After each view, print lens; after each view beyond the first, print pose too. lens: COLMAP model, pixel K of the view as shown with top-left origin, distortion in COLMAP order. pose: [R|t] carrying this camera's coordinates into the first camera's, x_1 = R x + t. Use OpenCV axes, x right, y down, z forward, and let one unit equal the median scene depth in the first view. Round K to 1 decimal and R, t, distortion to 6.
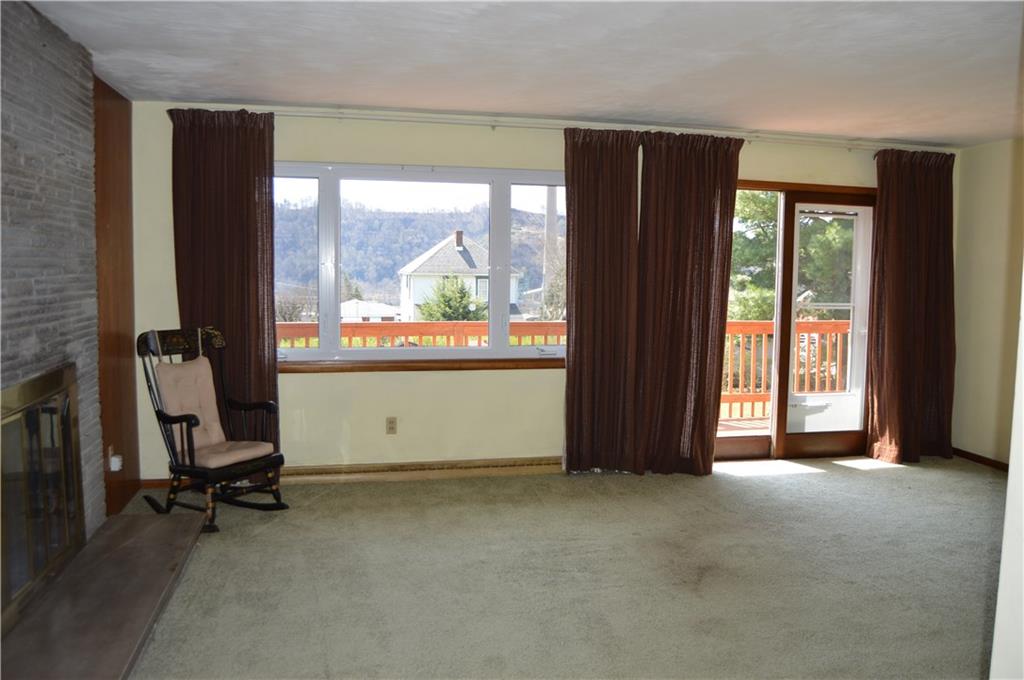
lens RADIAL K [[815.8, 0, 513.8], [0, 815.8, 344.2], [0, 0, 1]] dist [-0.086998, 0.024252]
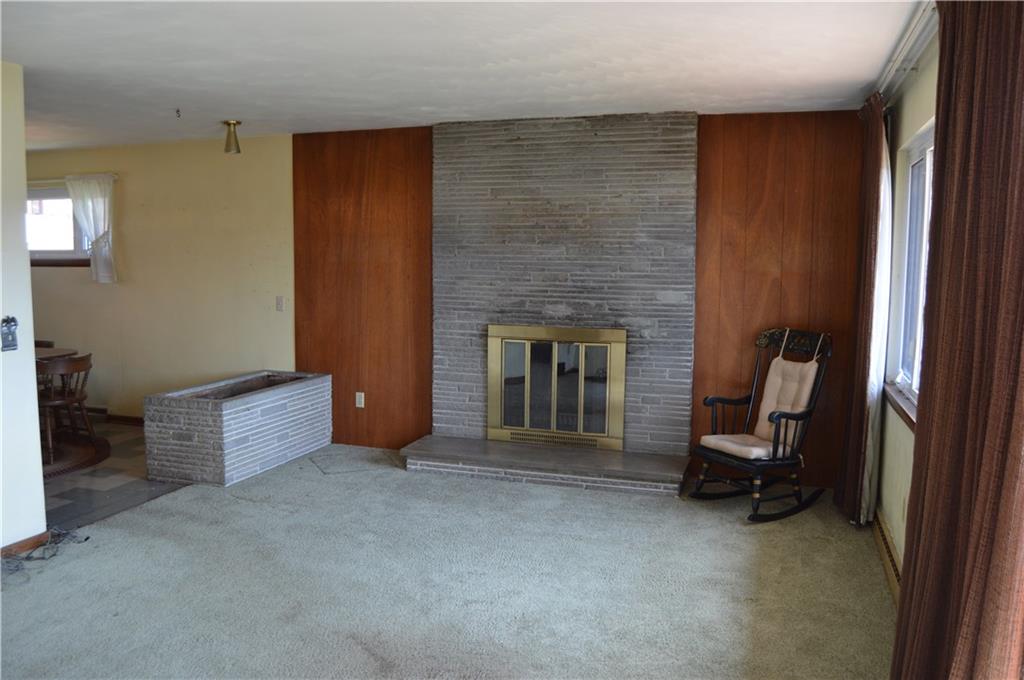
lens RADIAL K [[815.8, 0, 511.7], [0, 815.8, 339.7], [0, 0, 1]] dist [-0.086998, 0.024252]
pose [[-0.514015, 0.068567, -0.855036, 0.569020], [-0.098114, 0.985558, 0.138017, -0.097095], [0.852151, 0.154834, -0.499864, 1.015020]]
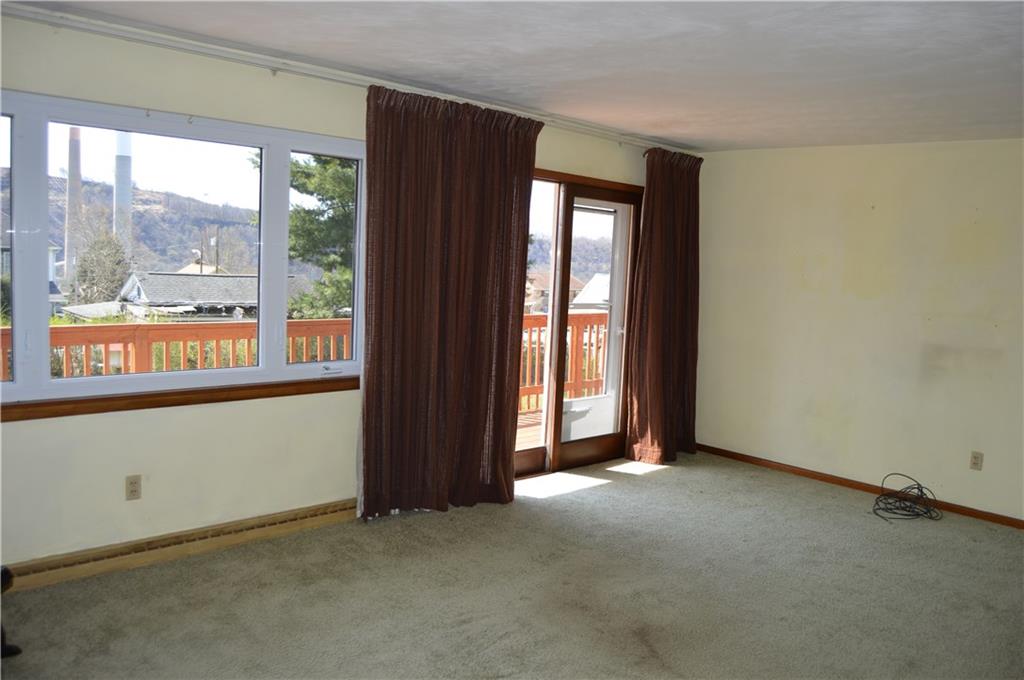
lens RADIAL K [[815.8, 0, 510.8], [0, 815.8, 346.8], [0, 0, 1]] dist [-0.086998, 0.024252]
pose [[0.853544, -0.028873, 0.520220, -0.222832], [0.012281, 0.999301, 0.035313, -0.039135], [-0.520876, -0.023752, 0.853302, 0.251565]]
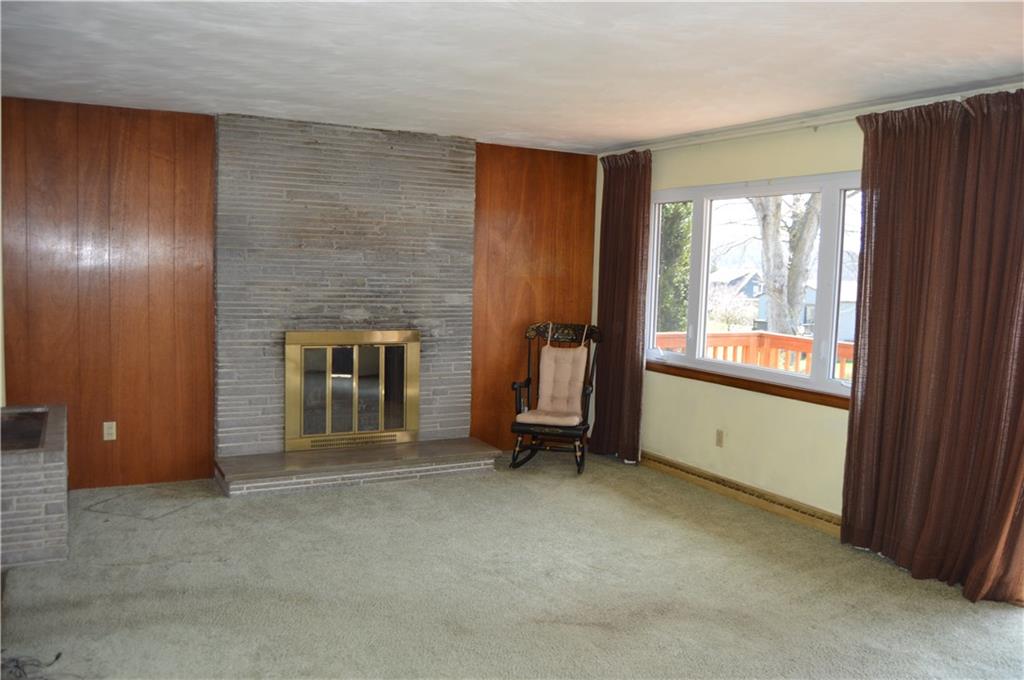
lens RADIAL K [[815.8, 0, 521.8], [0, 815.8, 337.5], [0, 0, 1]] dist [-0.086998, 0.024252]
pose [[0.286640, 0.079277, -0.954753, 0.724555], [-0.116893, 0.992019, 0.047277, -0.043061], [0.950880, 0.098052, 0.293620, 0.447629]]
